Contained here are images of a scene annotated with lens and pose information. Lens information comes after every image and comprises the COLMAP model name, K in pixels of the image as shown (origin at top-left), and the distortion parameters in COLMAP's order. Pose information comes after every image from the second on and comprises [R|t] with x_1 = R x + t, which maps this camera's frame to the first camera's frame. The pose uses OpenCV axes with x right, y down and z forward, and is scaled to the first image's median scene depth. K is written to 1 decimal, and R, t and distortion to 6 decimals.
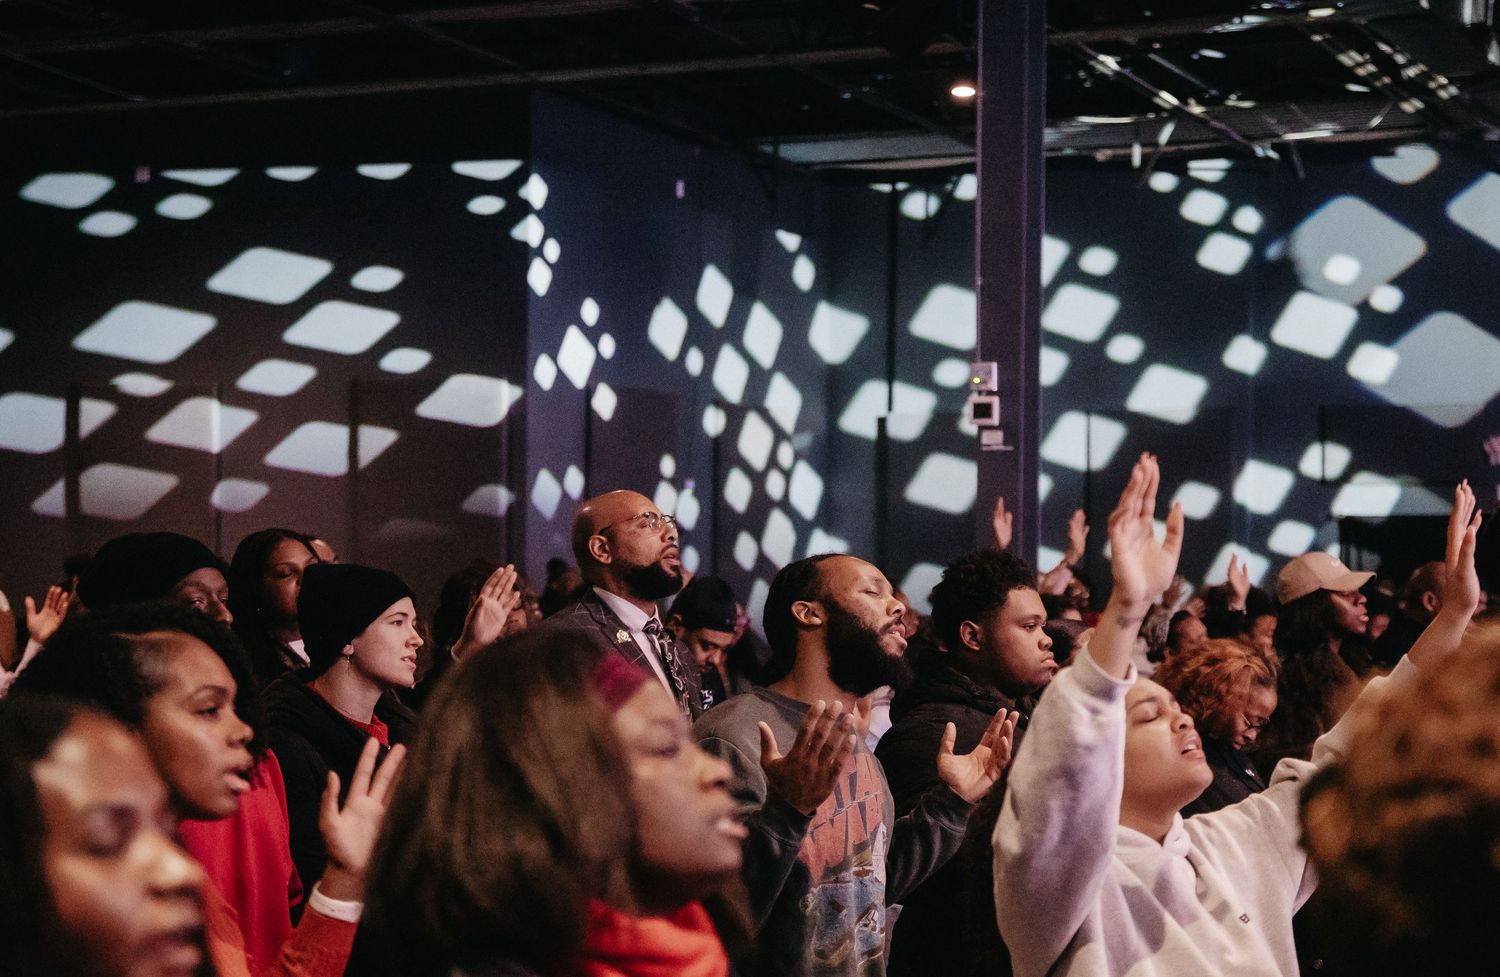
lens RADIAL K [[2681.0, 0, 750.9], [0, 2681.0, 489.3], [0, 0, 1]] dist [0.018458, 0.000000]
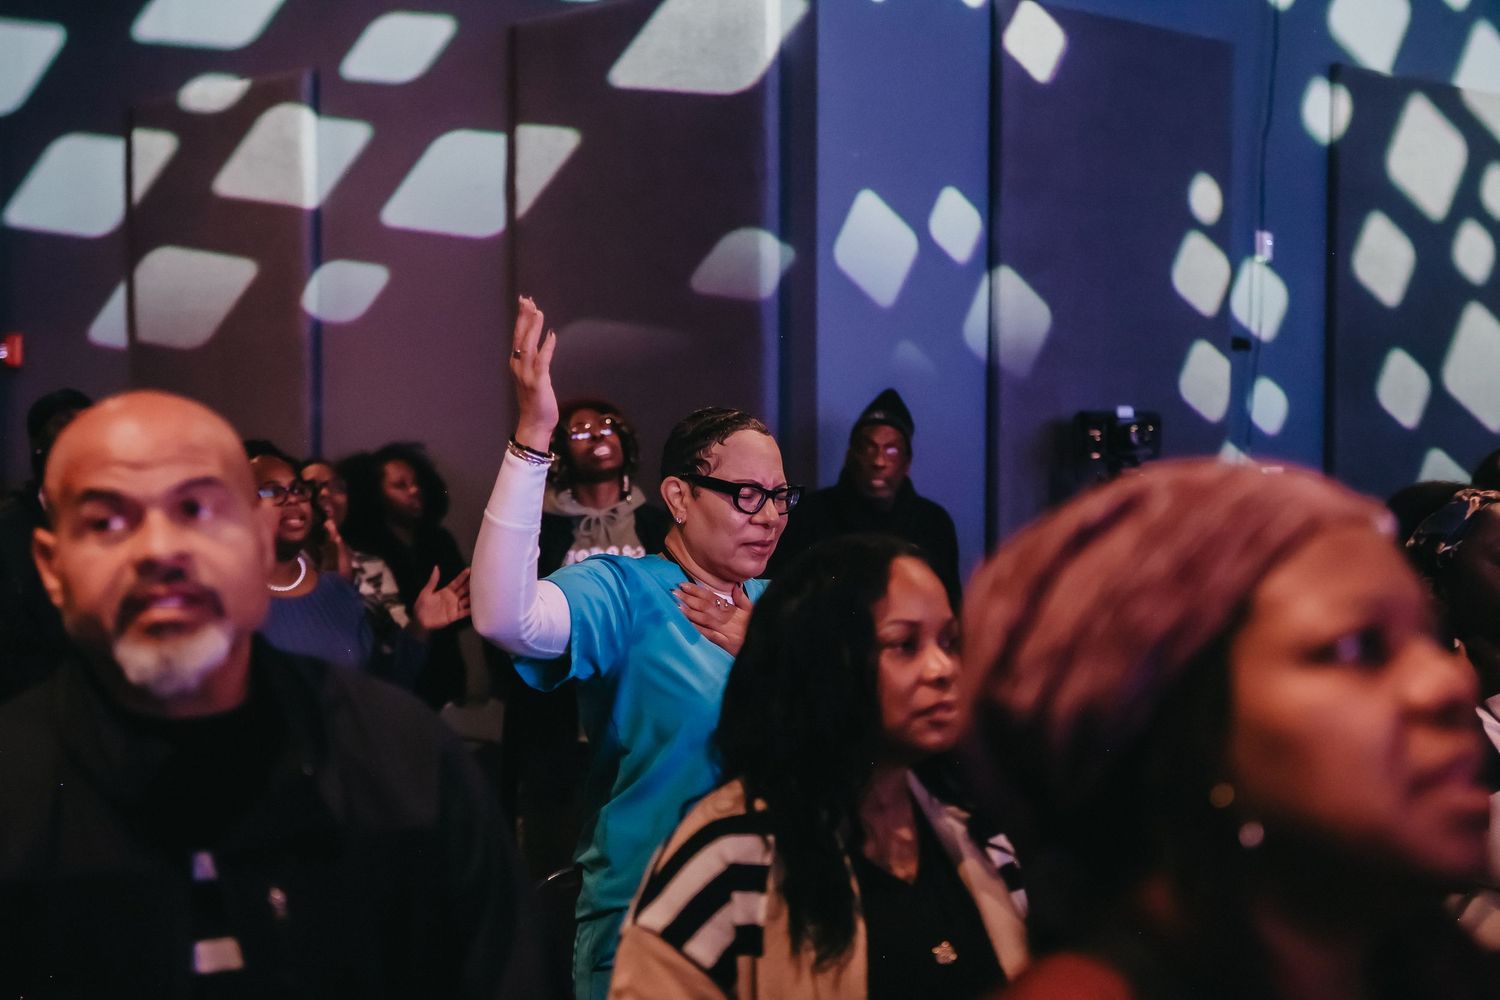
lens RADIAL K [[2450.4, 0, 748.2], [0, 2450.4, 496.2], [0, 0, 1]] dist [0.134420, 0.000000]
pose [[0.954706, -0.005358, -0.297502, 0.018421], [0.018564, 0.998963, 0.041583, 0.022562], [0.296970, -0.045223, 0.953815, 0.575078]]
